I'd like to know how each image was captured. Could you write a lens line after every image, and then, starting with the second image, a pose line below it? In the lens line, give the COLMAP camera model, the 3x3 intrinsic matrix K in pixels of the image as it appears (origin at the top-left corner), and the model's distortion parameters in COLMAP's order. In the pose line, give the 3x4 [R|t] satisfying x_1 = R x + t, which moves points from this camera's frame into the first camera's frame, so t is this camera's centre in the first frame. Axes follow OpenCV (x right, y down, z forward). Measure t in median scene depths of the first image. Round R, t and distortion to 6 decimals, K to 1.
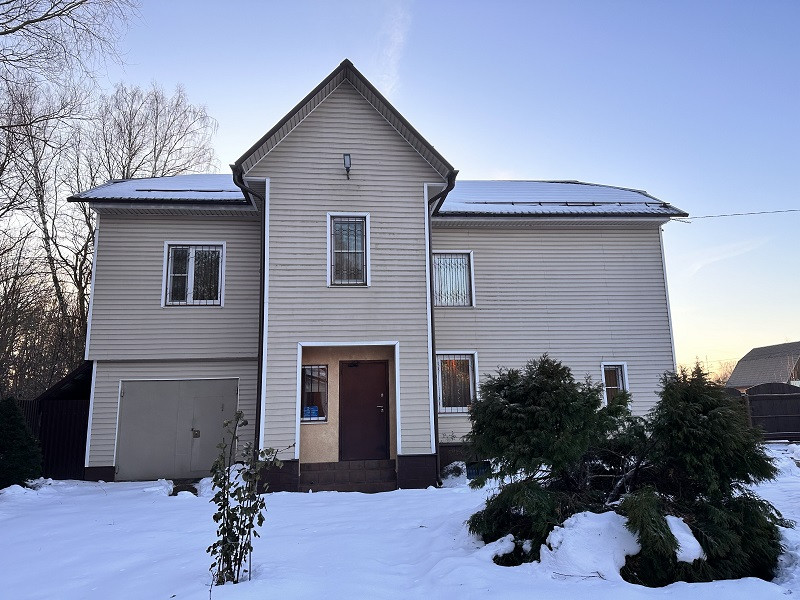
lens RADIAL K [[559.4, 0, 398.1], [0, 559.4, 297.4], [0, 0, 1]] dist [0.073098, -0.082788]
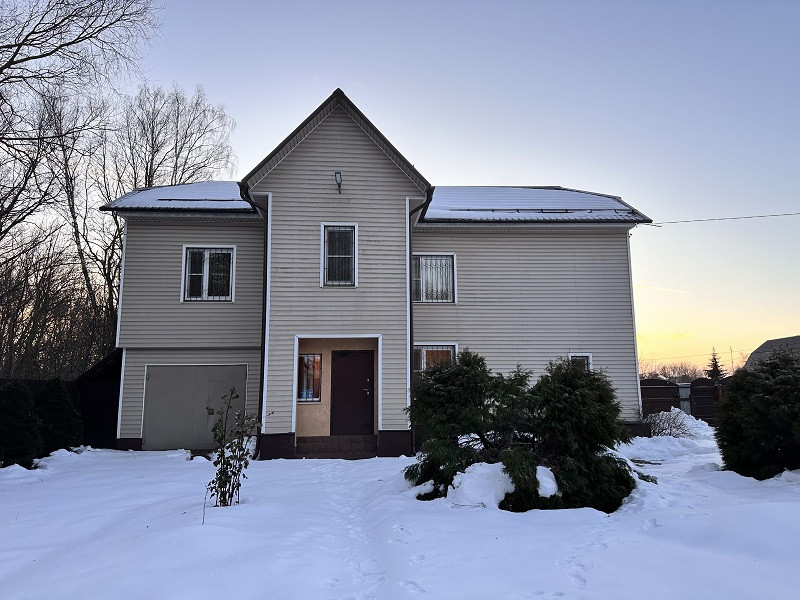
lens RADIAL K [[559.5, 0, 401.3], [0, 559.5, 303.4], [0, 0, 1]] dist [0.096634, -0.133092]
pose [[0.999482, 0.007072, -0.031407, 0.073150], [-0.006108, 0.999510, 0.030707, -0.020414], [0.031609, -0.030499, 0.999035, -0.151414]]
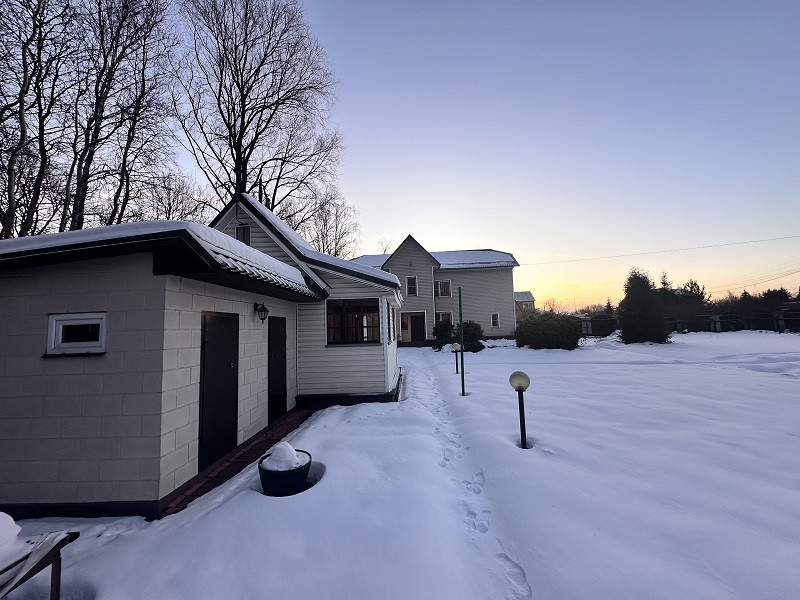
lens RADIAL K [[315.5, 0, 400.0], [0, 315.5, 300.0], [0, 0, 1]] dist [-0.003060, 0.000347]
pose [[0.987068, -0.030491, -0.157374, 0.155358], [0.047120, 0.993561, 0.103039, -0.205827], [0.153219, -0.109122, 0.982149, -1.040717]]
